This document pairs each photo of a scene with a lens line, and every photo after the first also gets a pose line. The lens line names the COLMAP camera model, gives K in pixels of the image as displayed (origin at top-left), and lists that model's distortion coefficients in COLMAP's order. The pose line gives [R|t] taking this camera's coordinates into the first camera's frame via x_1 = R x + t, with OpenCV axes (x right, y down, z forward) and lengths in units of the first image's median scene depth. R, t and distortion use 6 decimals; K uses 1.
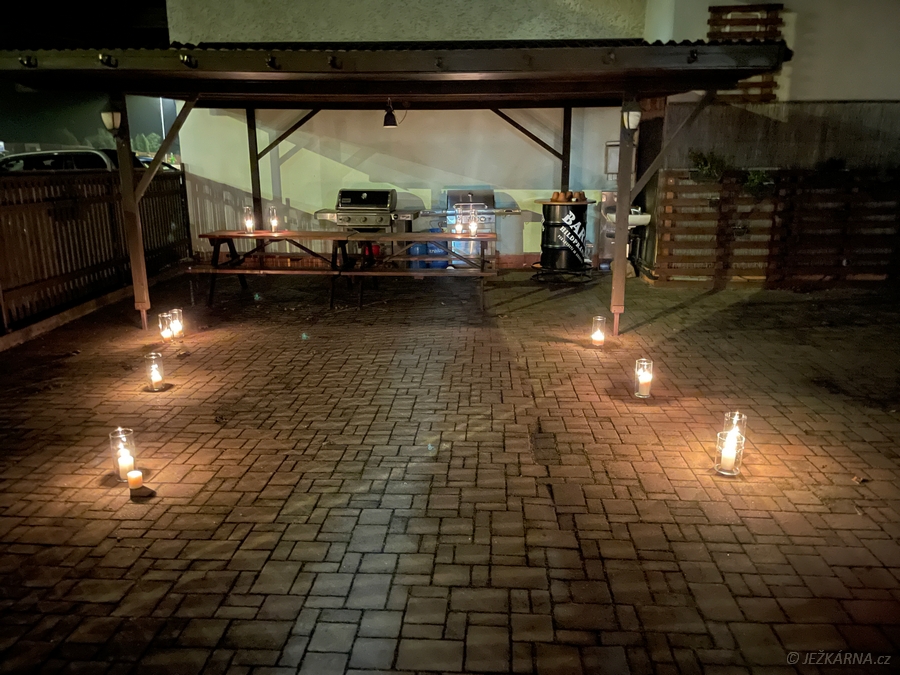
lens RADIAL K [[678.0, 0, 459.6], [0, 678.0, 327.0], [0, 0, 1]] dist [0.092915, -0.125938]
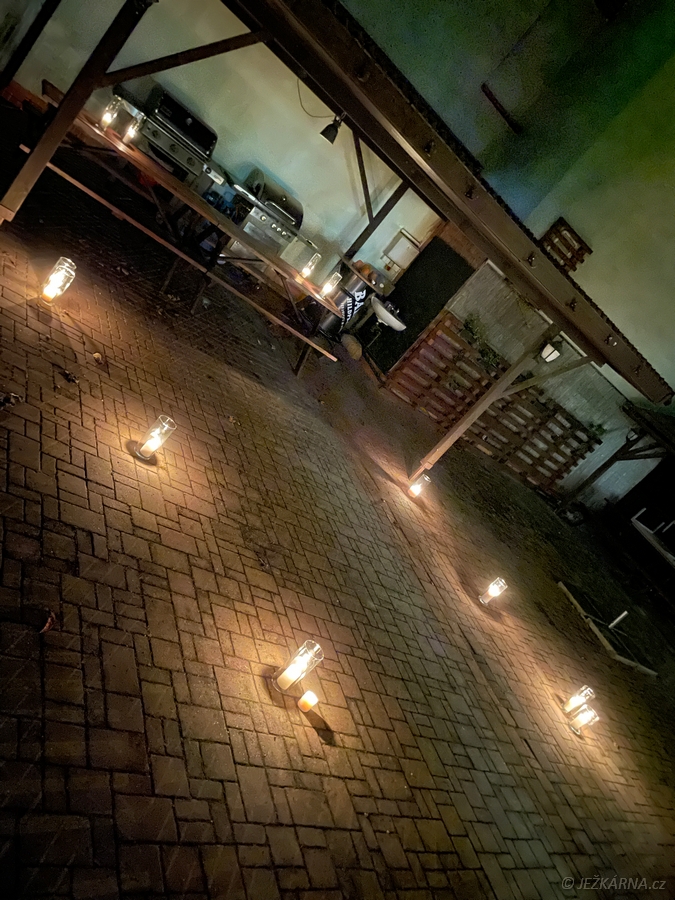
lens RADIAL K [[678.0, 0, 338.6], [0, 678.0, 429.2], [0, 0, 1]] dist [0.092915, -0.125938]
pose [[0.659496, 0.361746, 0.658943, -1.201399], [-0.550320, 0.829484, 0.095413, -0.192810], [-0.512067, -0.425554, 0.746117, 0.462329]]
